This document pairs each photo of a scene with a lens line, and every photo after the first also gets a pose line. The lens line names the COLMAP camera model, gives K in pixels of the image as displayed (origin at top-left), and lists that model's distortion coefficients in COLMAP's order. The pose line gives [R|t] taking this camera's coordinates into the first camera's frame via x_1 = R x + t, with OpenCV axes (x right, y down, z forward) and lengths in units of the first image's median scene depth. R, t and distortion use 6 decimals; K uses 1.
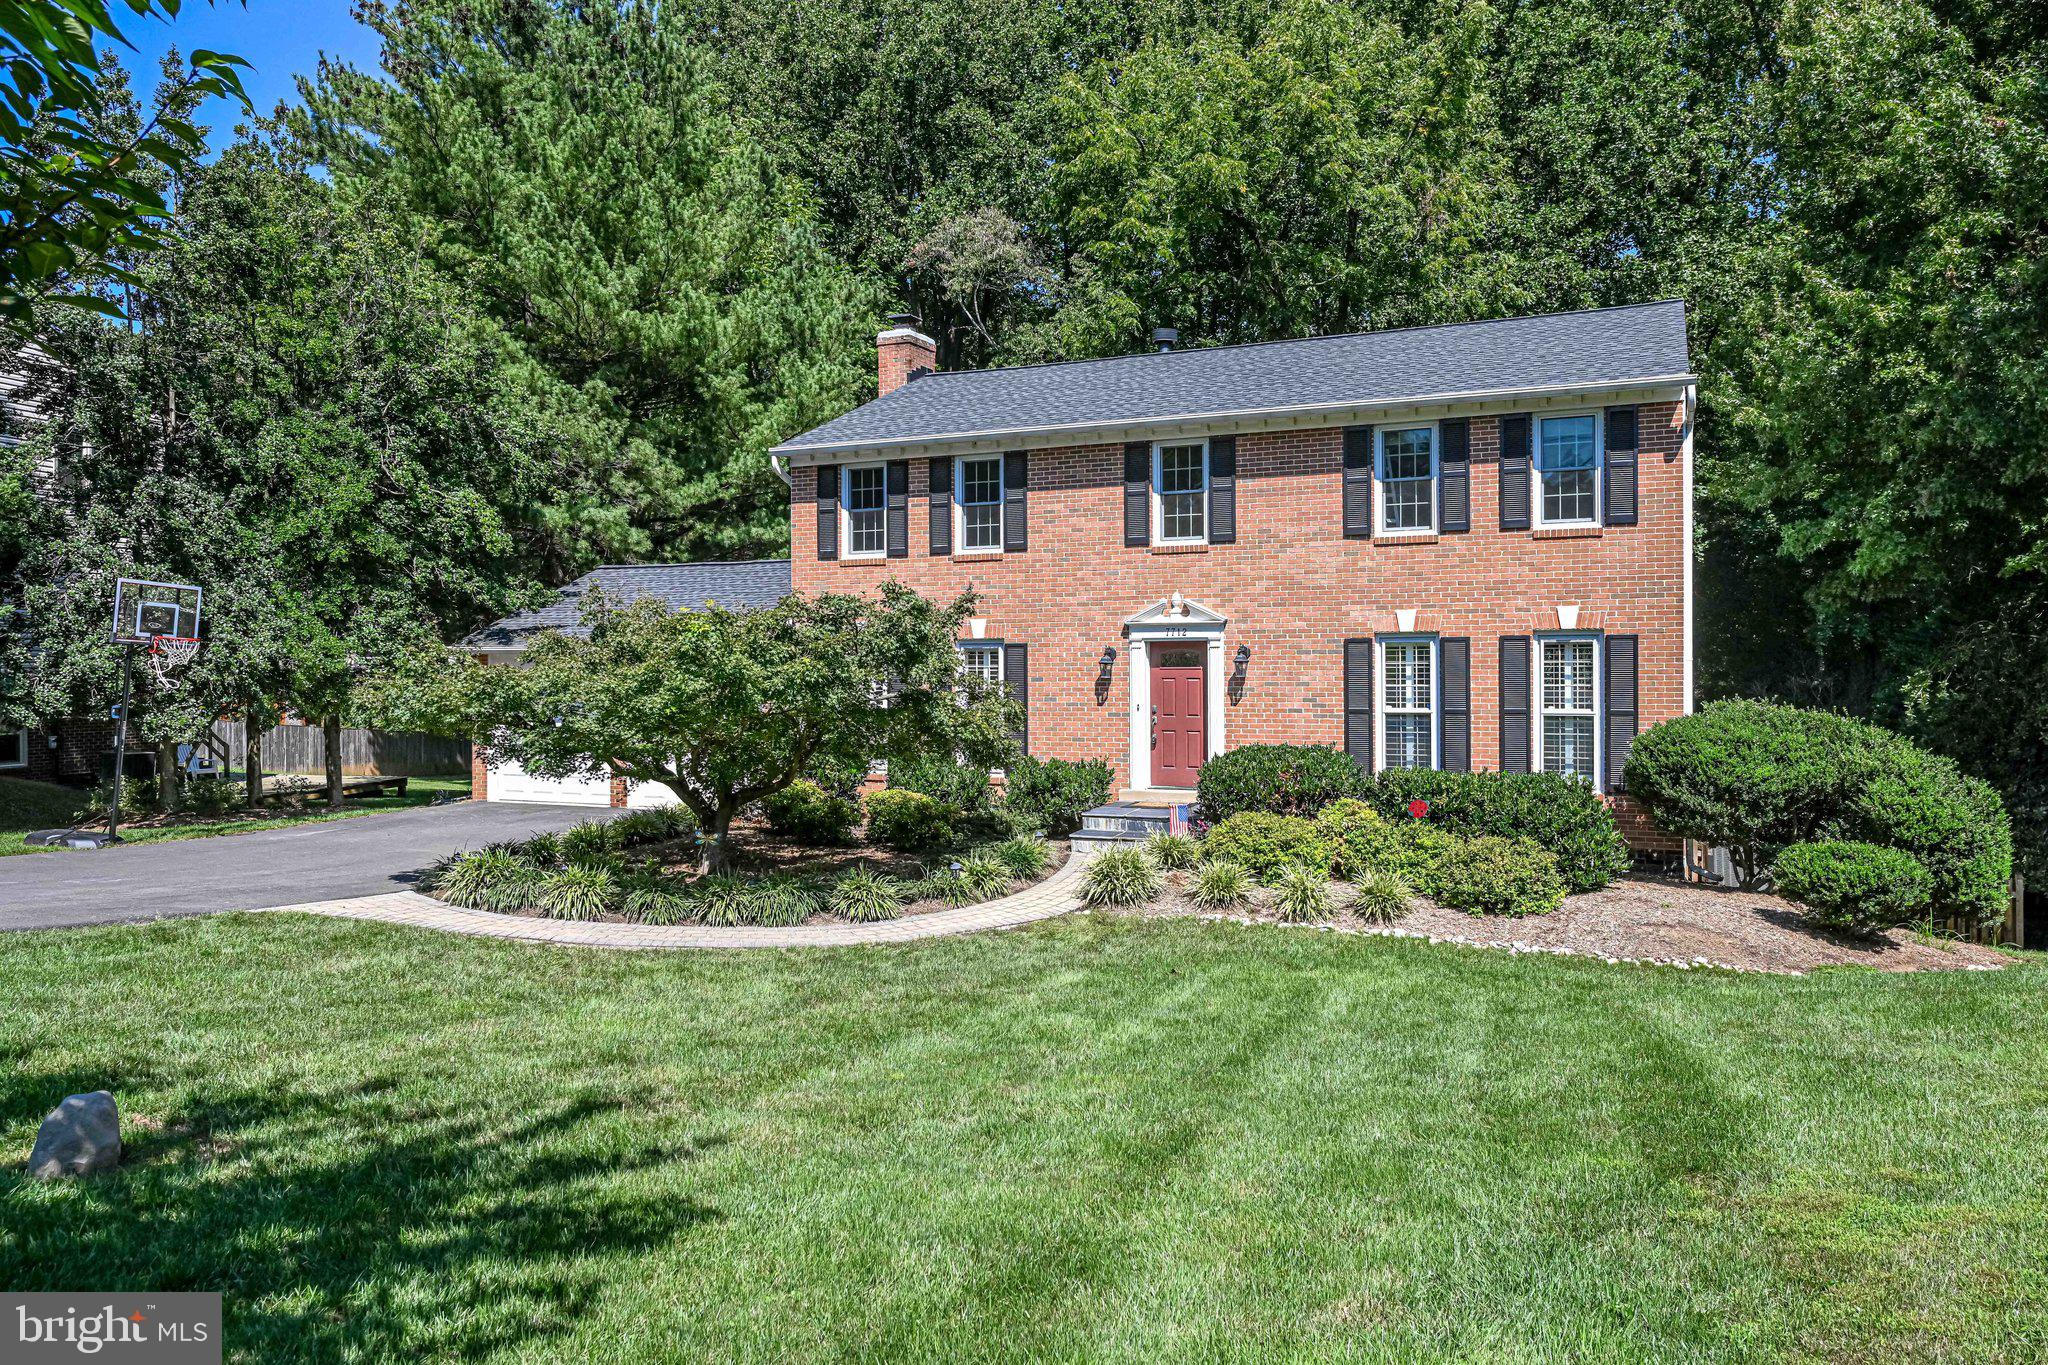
lens RADIAL K [[1350.2, 0, 1021.9], [0, 1350.2, 683.0], [0, 0, 1]] dist [0.001756, 0.000388]
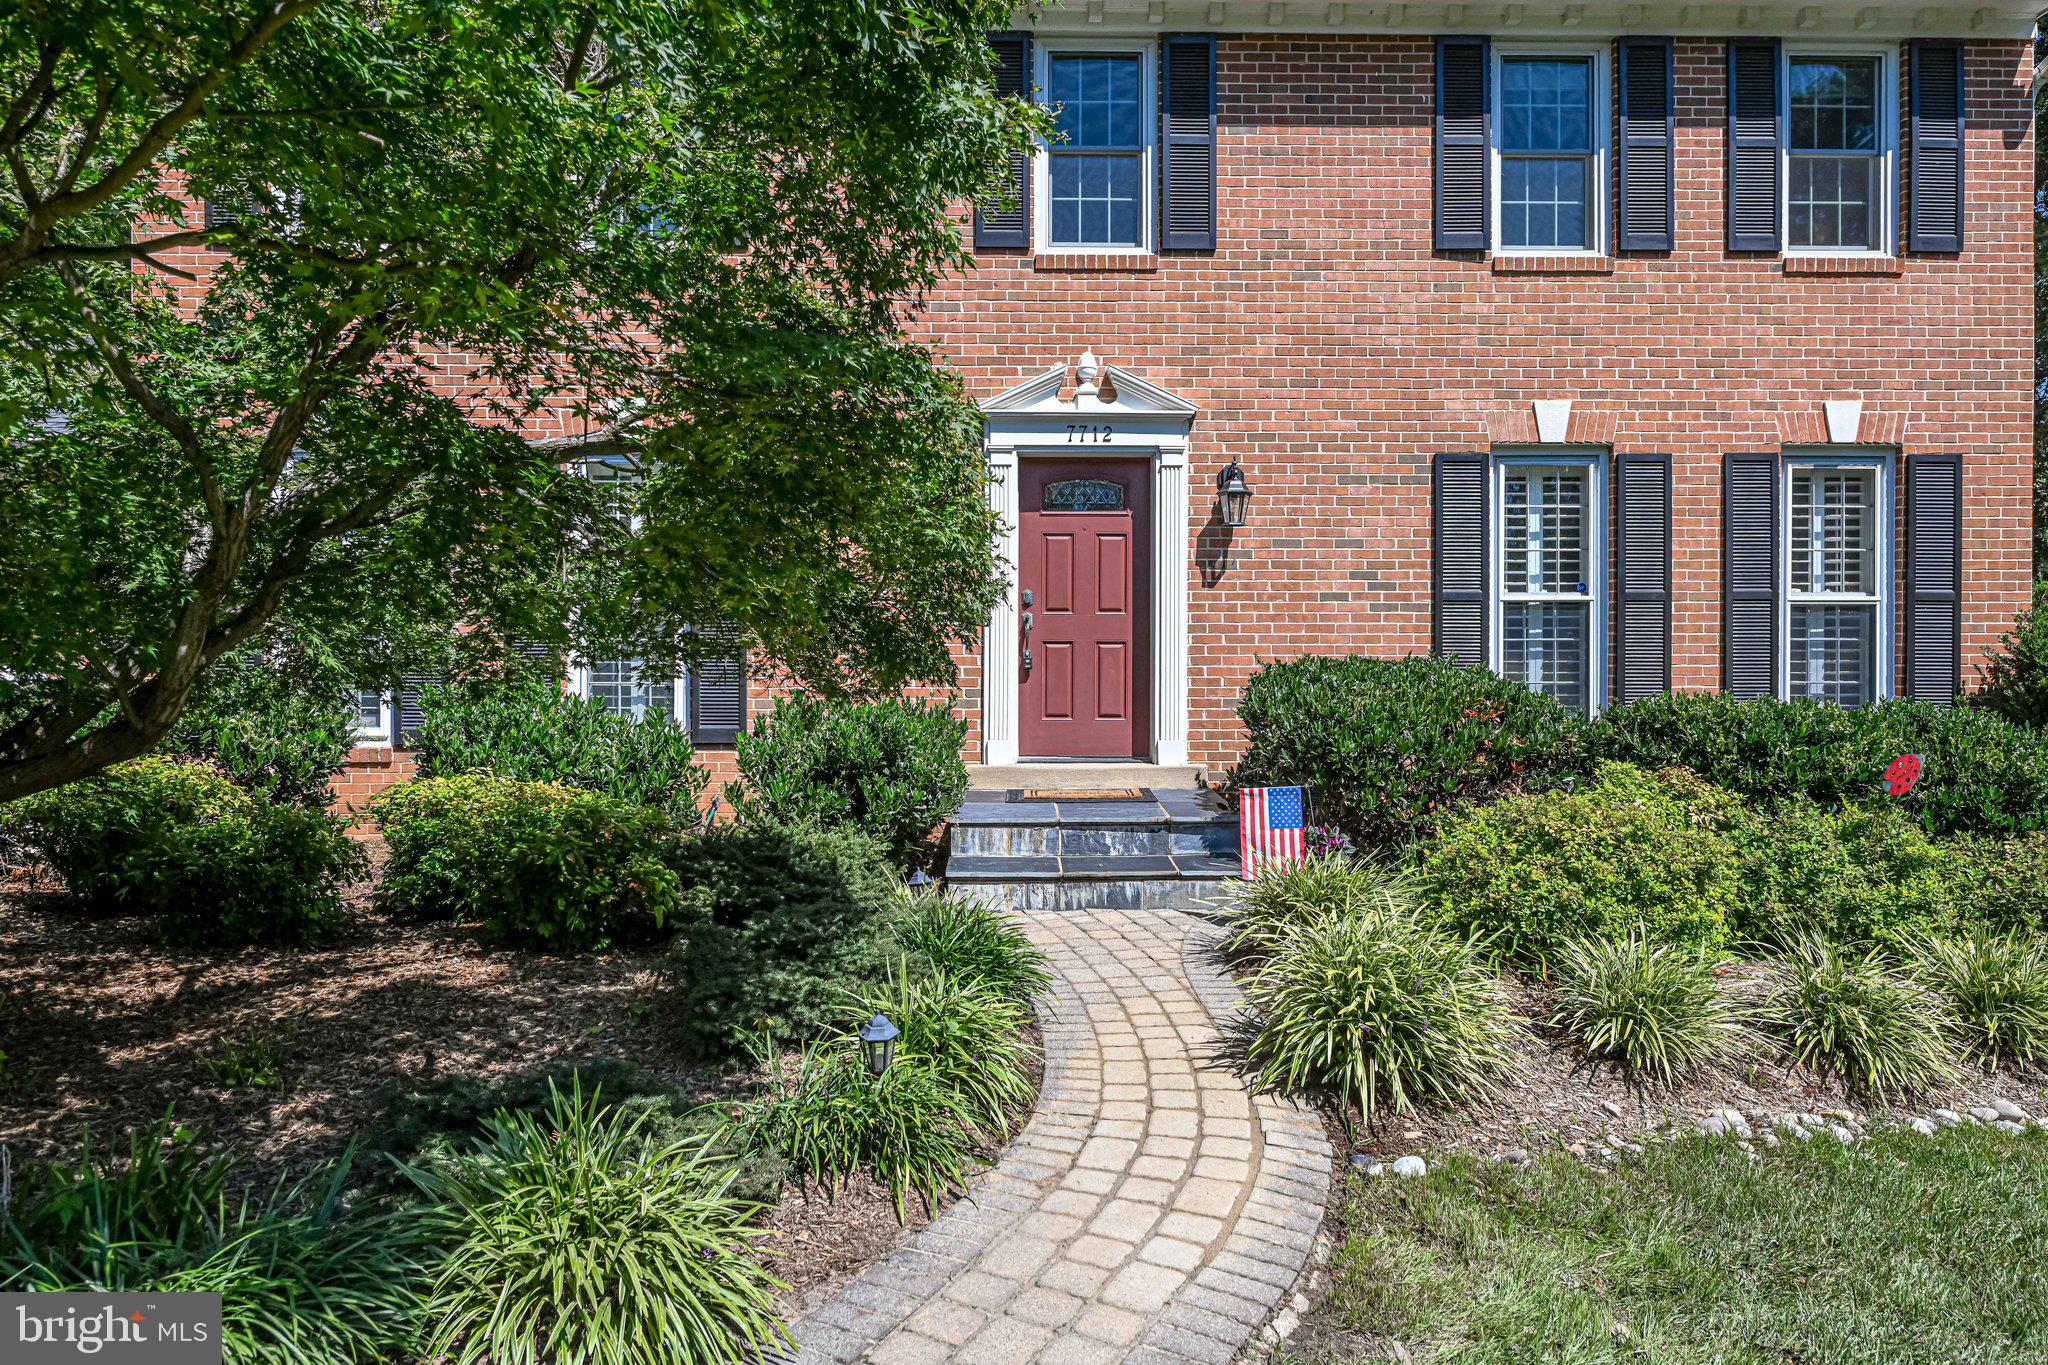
lens RADIAL K [[1350.2, 0, 1028.5], [0, 1350.2, 680.0], [0, 0, 1]] dist [0.001756, 0.000388]
pose [[0.906255, 0.003602, 0.422717, -0.113201], [-0.003290, 0.999994, -0.001468, 0.053201], [-0.422720, -0.000060, 0.906261, 0.602862]]
